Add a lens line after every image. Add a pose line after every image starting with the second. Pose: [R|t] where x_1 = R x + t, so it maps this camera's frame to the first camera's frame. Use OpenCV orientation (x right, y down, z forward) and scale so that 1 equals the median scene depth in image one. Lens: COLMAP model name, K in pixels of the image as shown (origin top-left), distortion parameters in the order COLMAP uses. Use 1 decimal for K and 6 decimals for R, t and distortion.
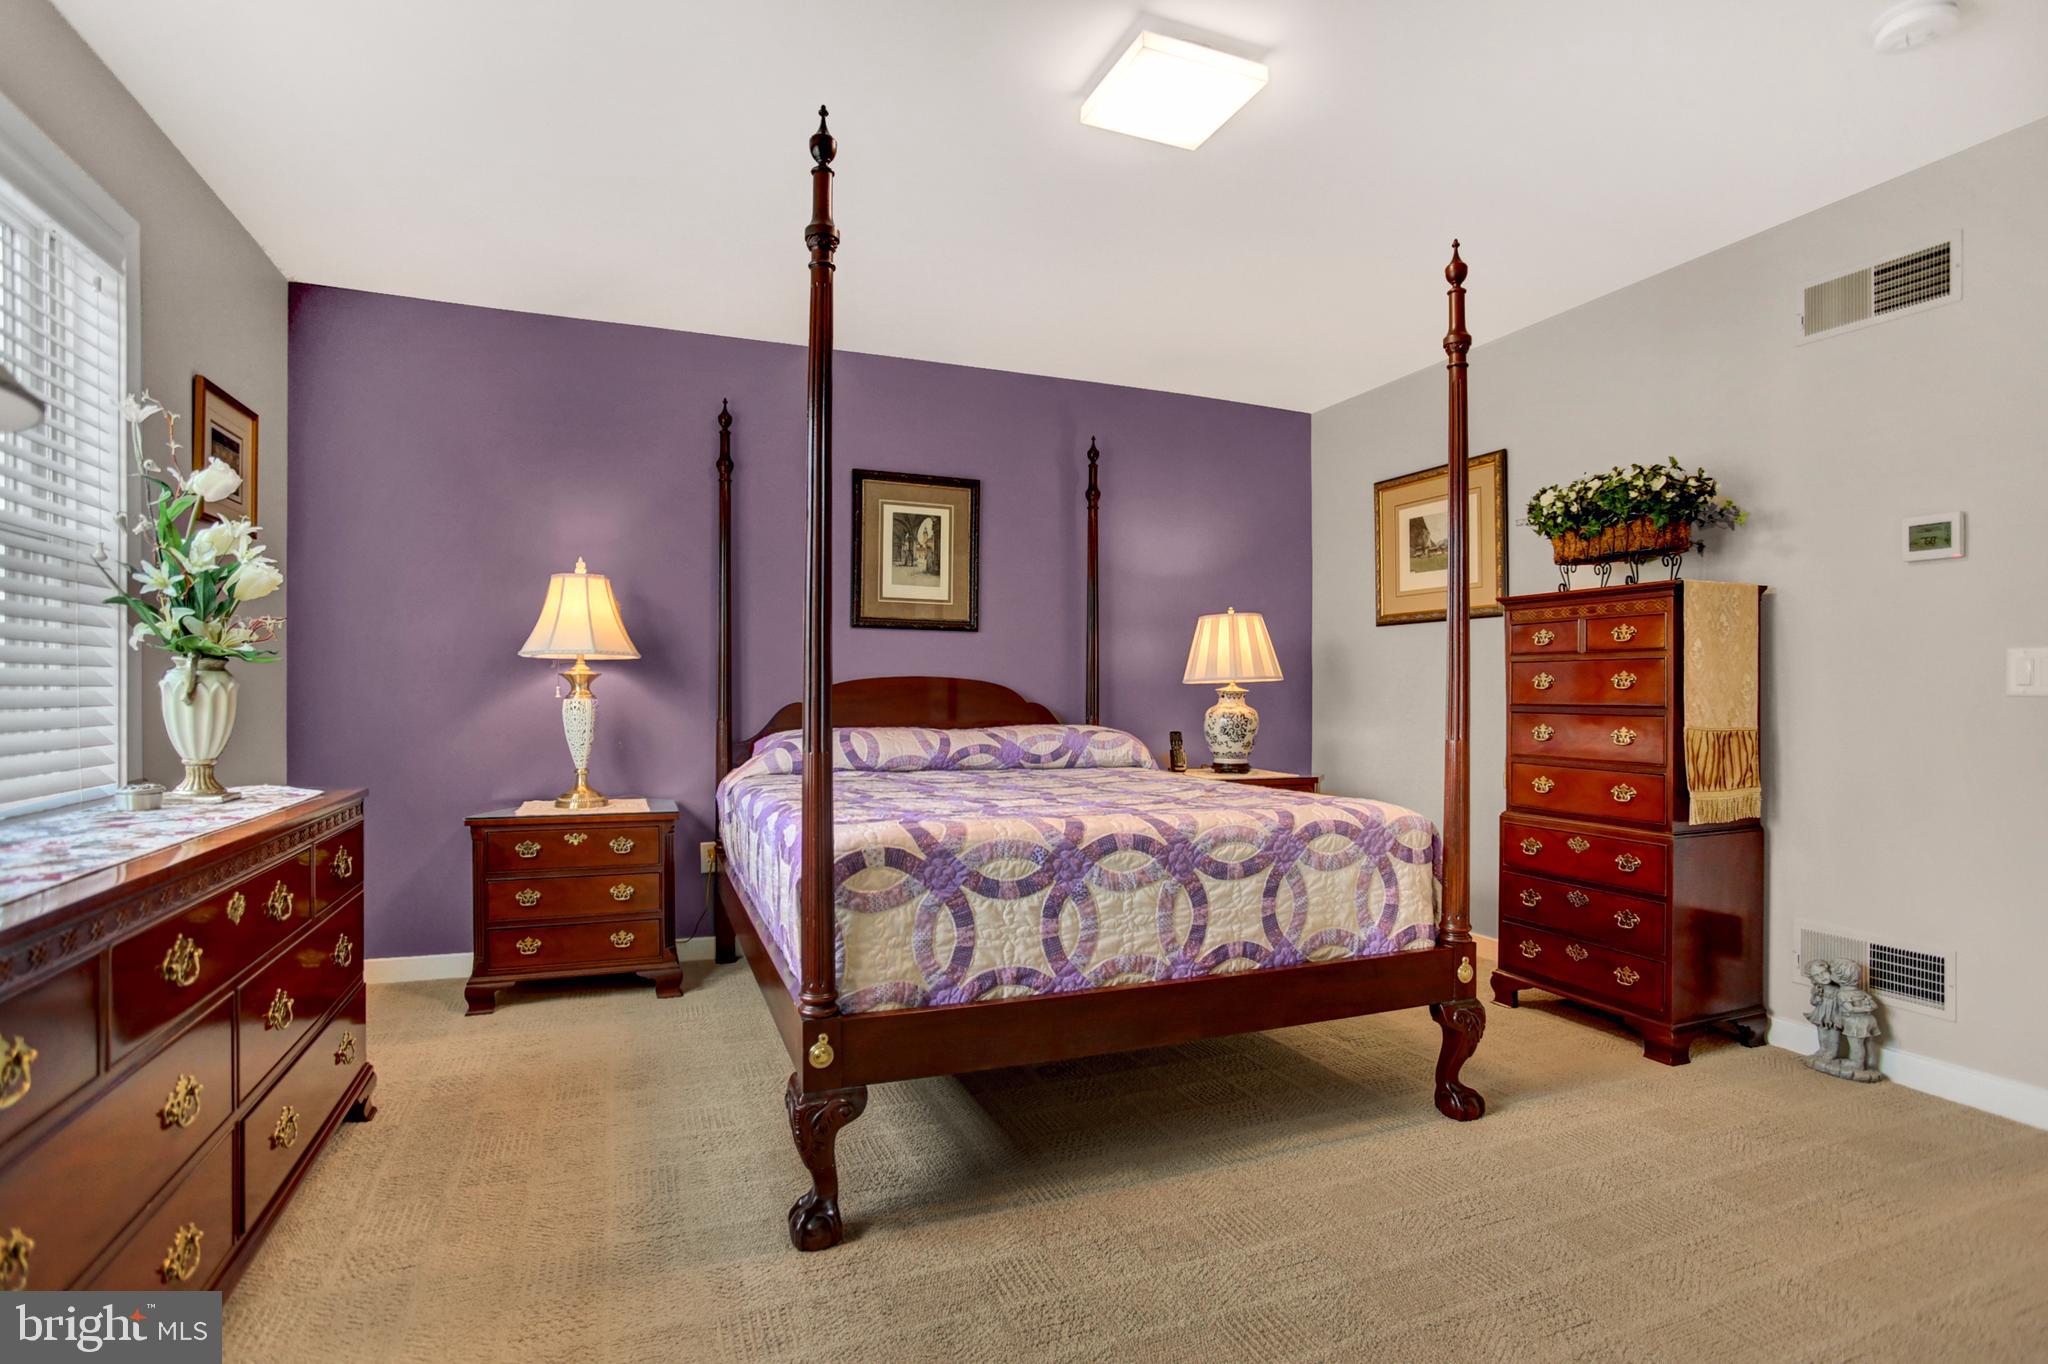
lens RADIAL K [[999.3, 0, 1021.9], [0, 999.3, 693.4], [0, 0, 1]] dist [-0.058237, 0.022961]
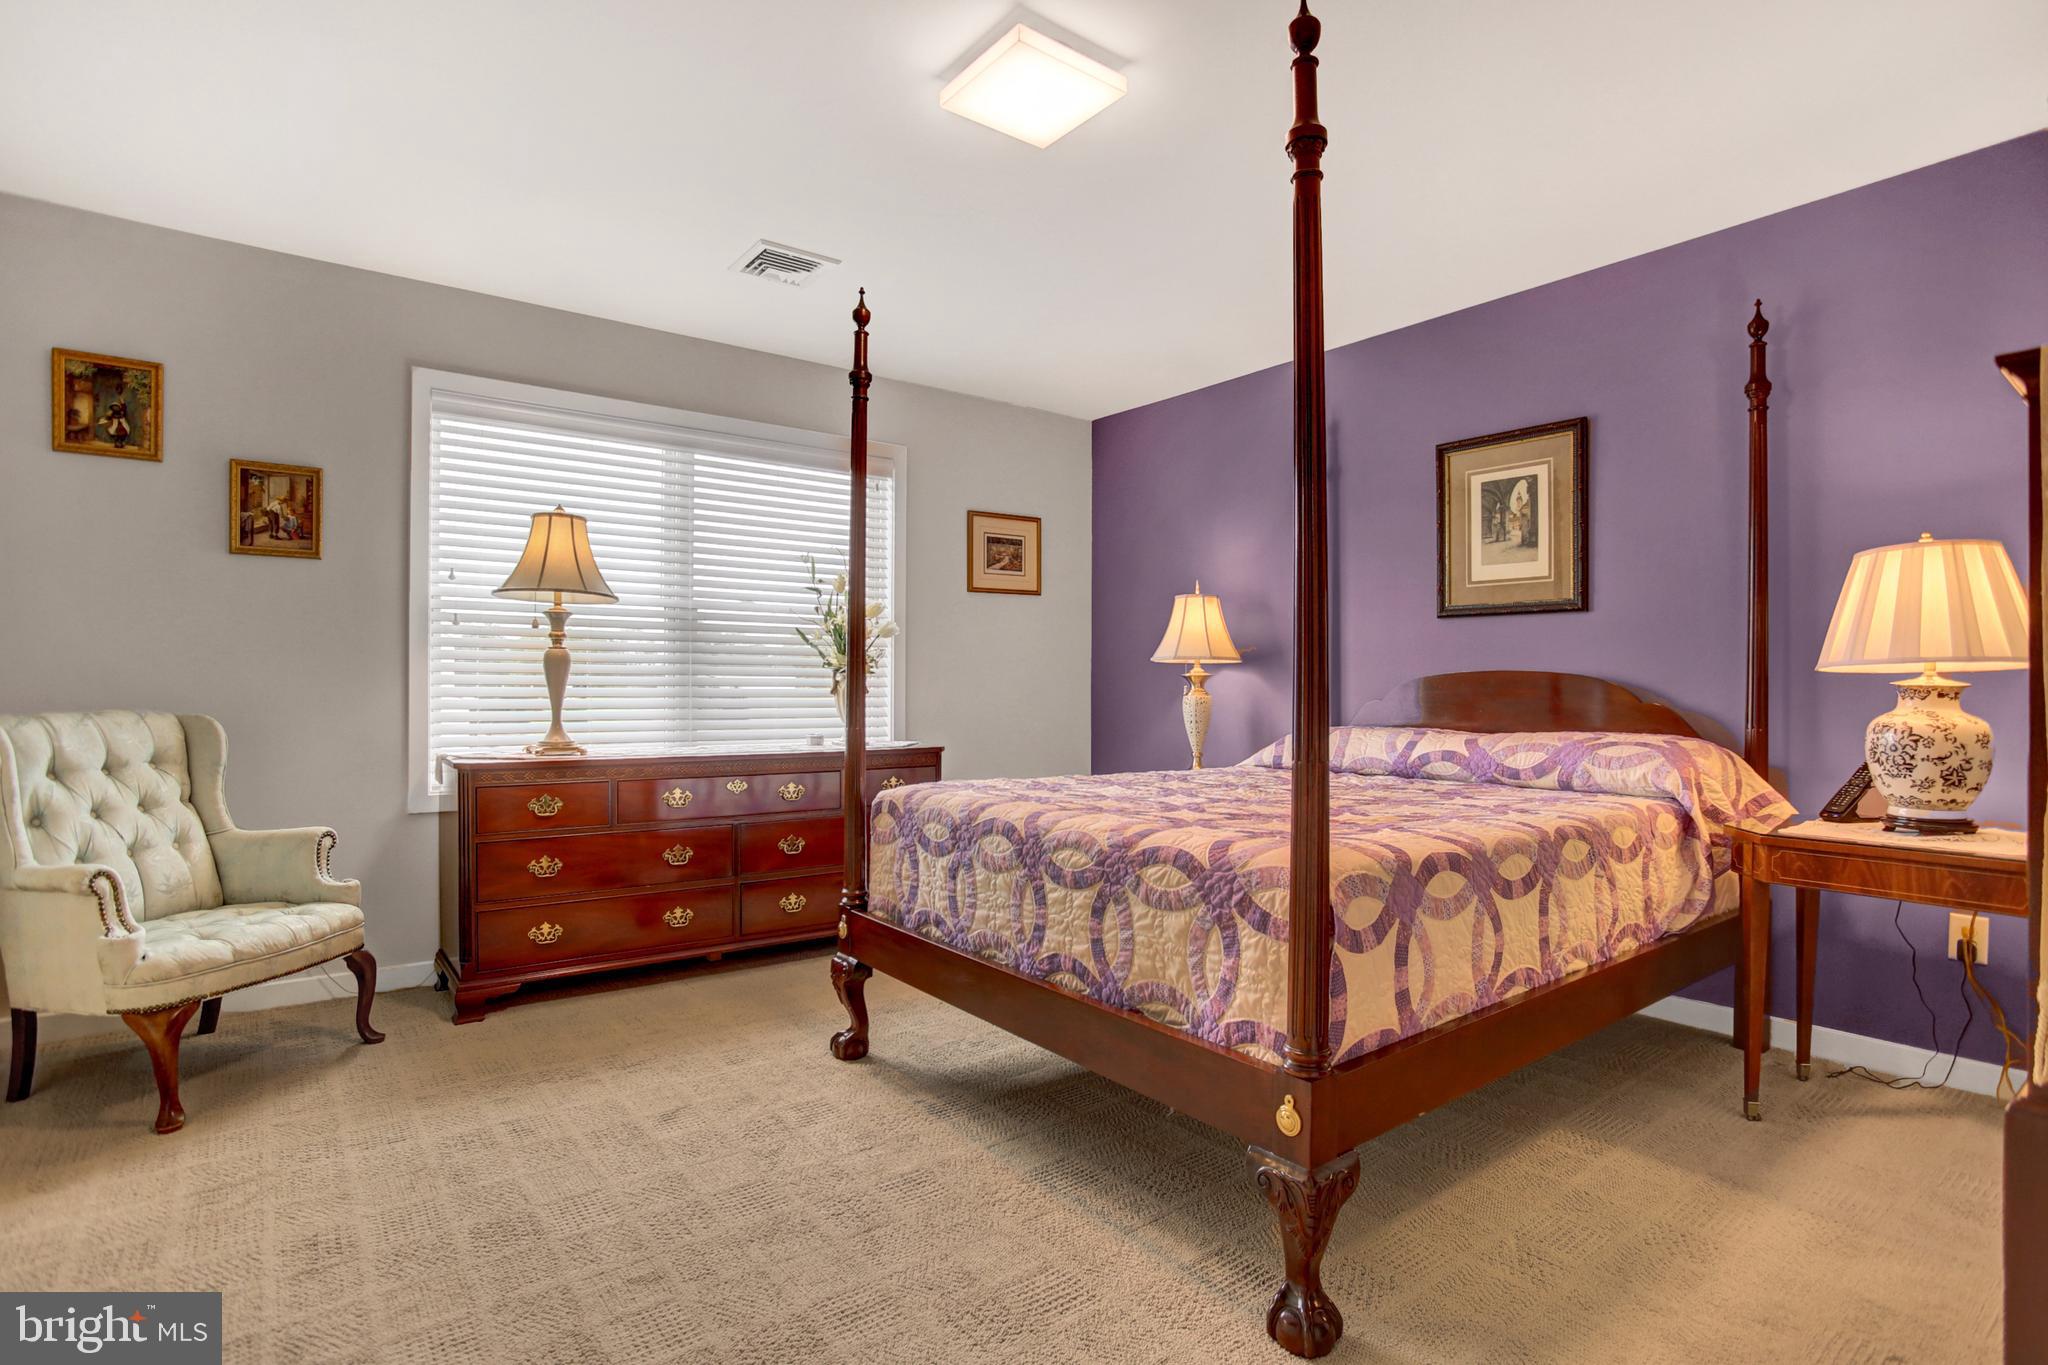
lens RADIAL K [[1005.0, 0, 1010.2], [0, 1005.0, 684.9], [0, 0, 1]] dist [-0.066555, 0.026295]
pose [[0.258909, -0.006881, -0.965877, 0.704241], [-0.000807, 0.999973, -0.007341, 0.001978], [0.965901, 0.002680, 0.258896, 0.445619]]
